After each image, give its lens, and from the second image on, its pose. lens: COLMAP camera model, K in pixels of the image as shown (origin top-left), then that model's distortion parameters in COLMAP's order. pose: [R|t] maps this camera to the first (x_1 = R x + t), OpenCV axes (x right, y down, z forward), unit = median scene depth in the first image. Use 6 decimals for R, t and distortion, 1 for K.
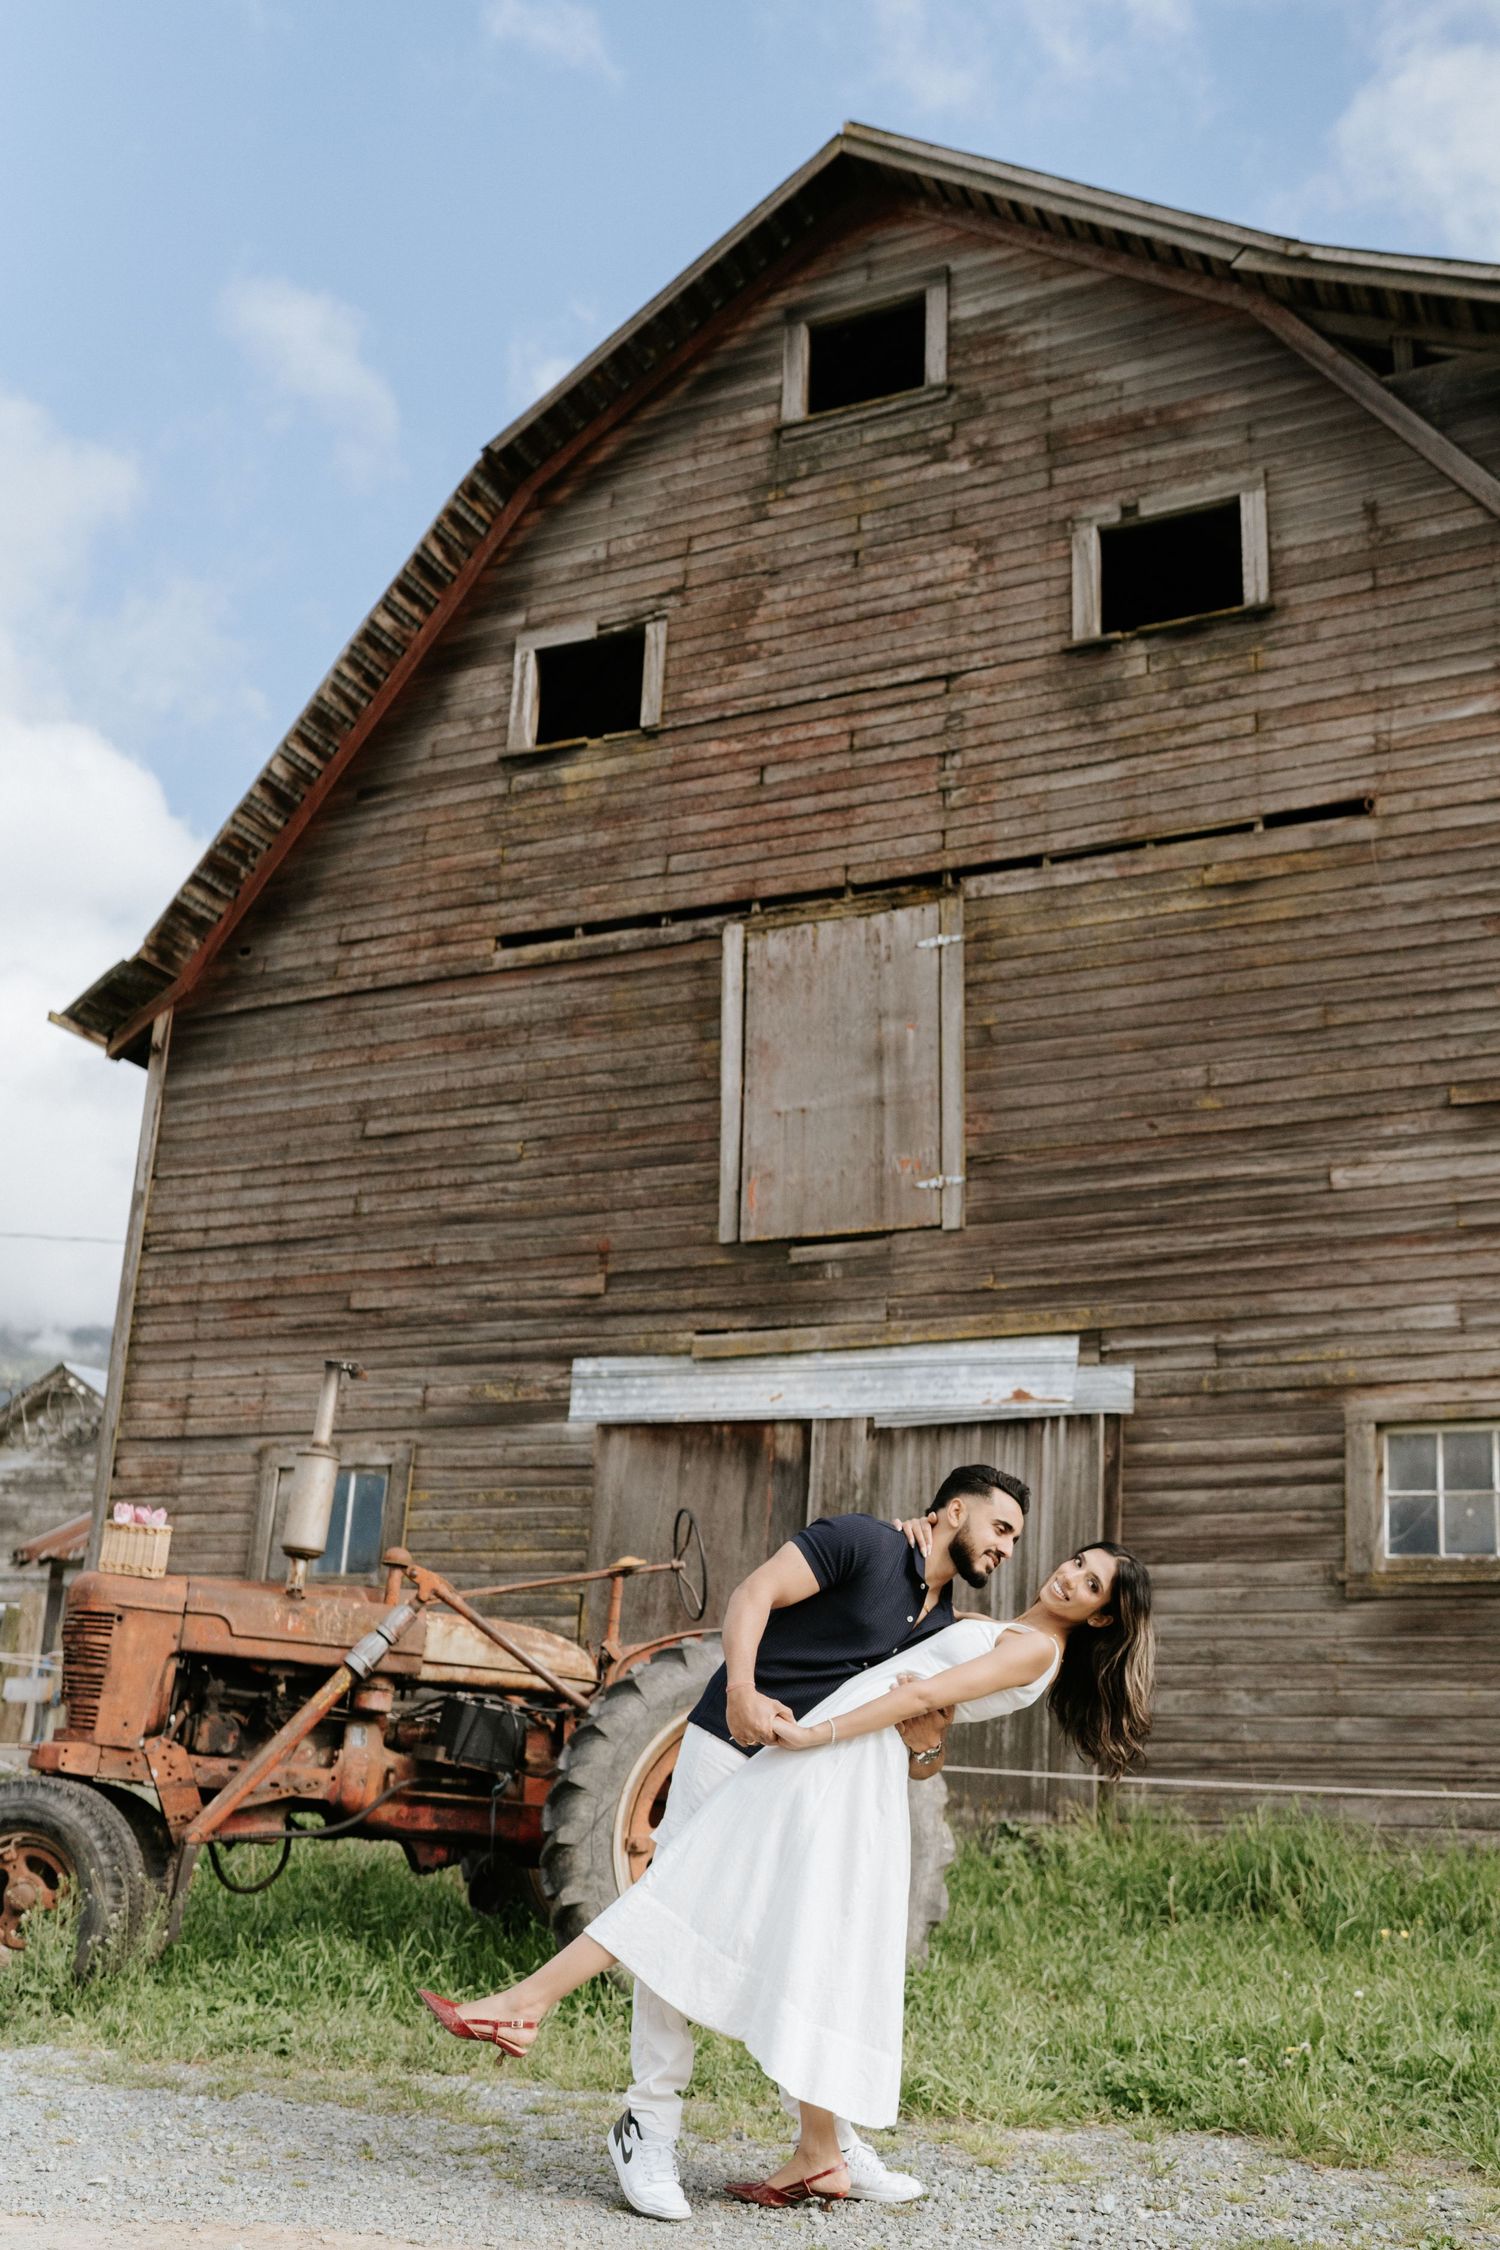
lens RADIAL K [[2193.8, 0, 750.0], [0, 2193.8, 1125.0], [0, 0, 1]] dist [-0.006704, 0.015281]
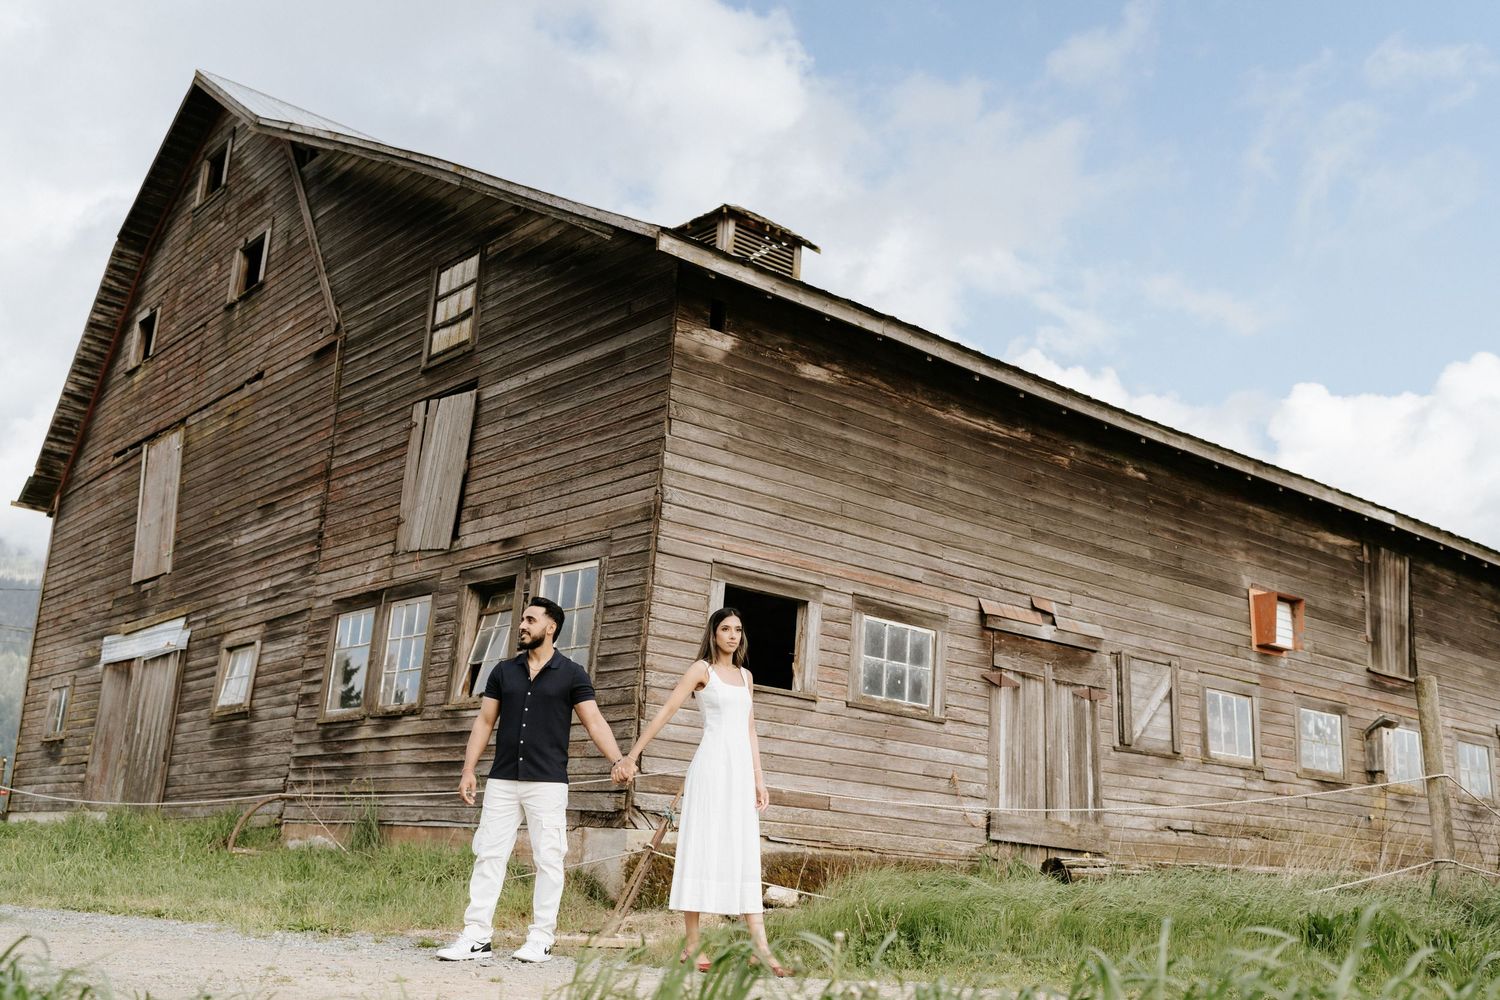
lens RADIAL K [[1462.6, 0, 783.0], [0, 1462.6, 484.9], [0, 0, 1]] dist [-0.006704, 0.015281]
pose [[0.924294, -0.100446, -0.368226, 1.166857], [0.109944, 0.993926, 0.004846, 0.016764], [0.365503, -0.044964, 0.929724, -0.181516]]
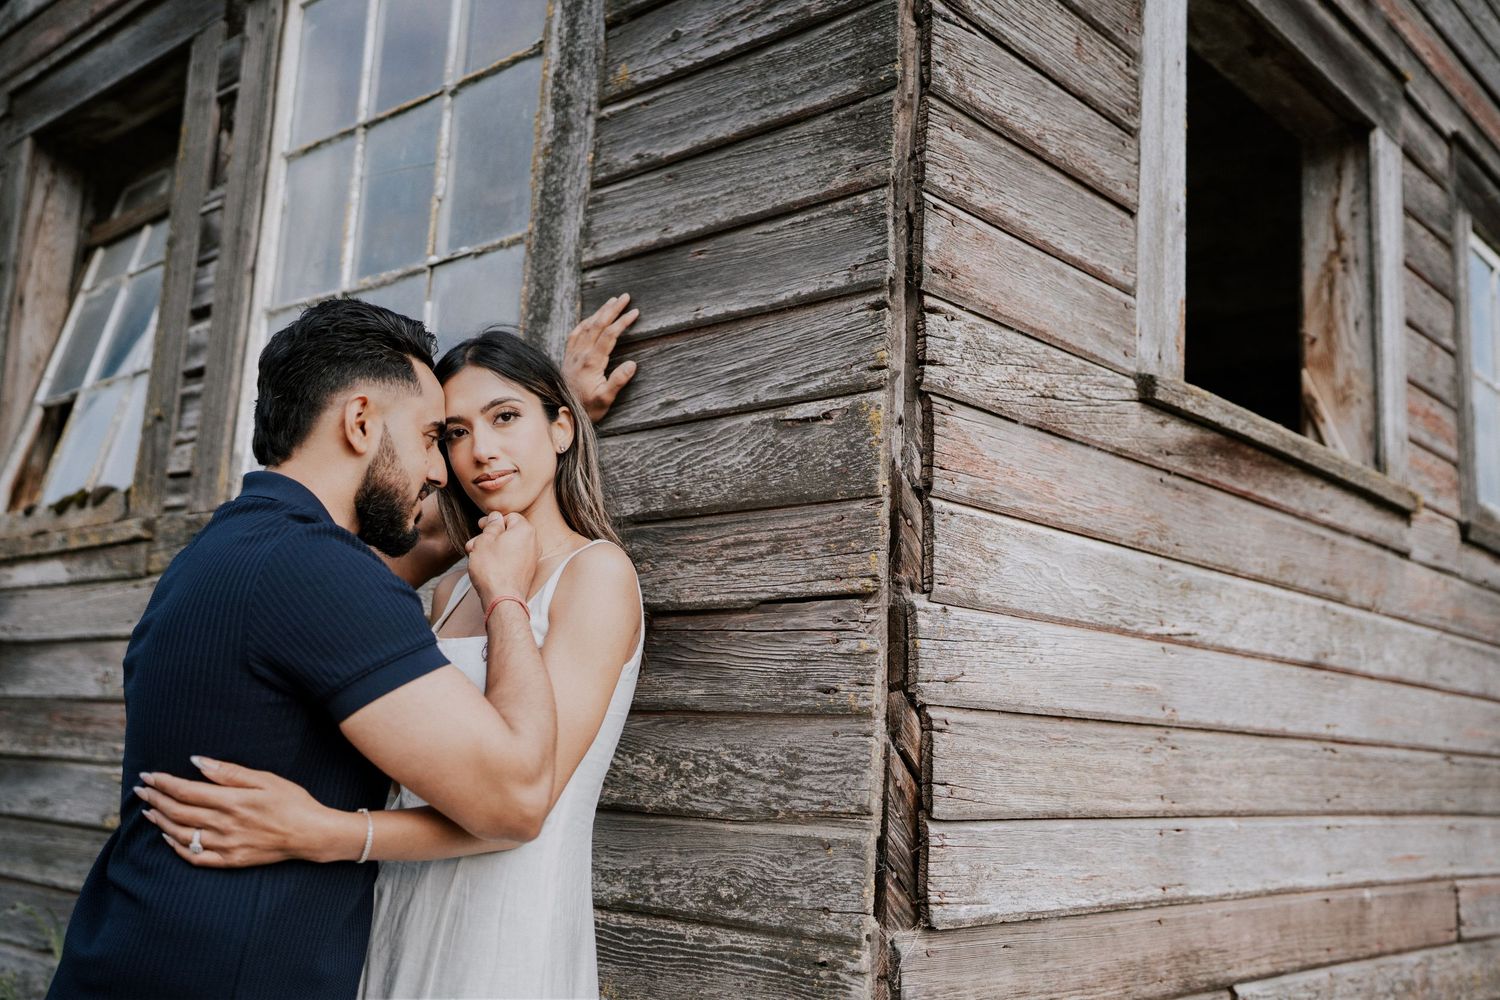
lens RADIAL K [[1462.5, 0, 750.0], [0, 1462.5, 500.0], [0, 0, 1]] dist [-0.062335, 0.195638]
pose [[0.963643, -0.062655, -0.259744, 0.809778], [0.095481, 0.988679, 0.115745, 0.114379], [0.249551, -0.136338, 0.958716, 0.399253]]
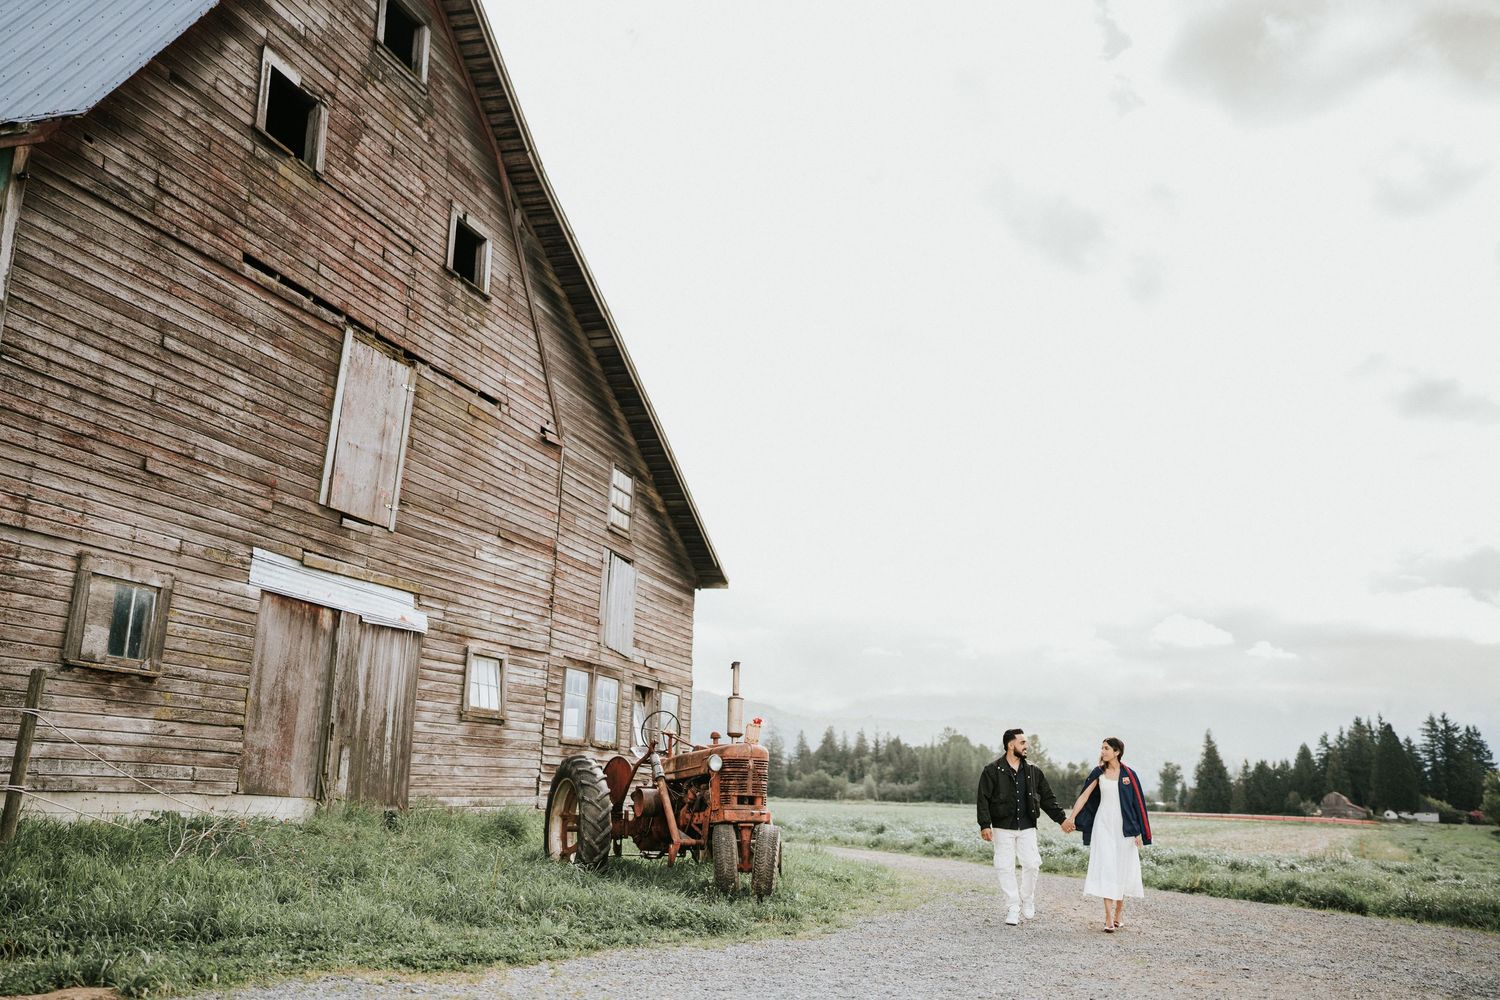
lens RADIAL K [[1451.4, 0, 750.5], [0, 1451.4, 468.1], [0, 0, 1]] dist [0.073142, 0.013183]
pose [[-0.156535, 0.178111, 0.971480, -1.202252], [-0.330594, 0.917420, -0.221469, 0.170418], [-0.930701, -0.355833, -0.084726, 0.753085]]
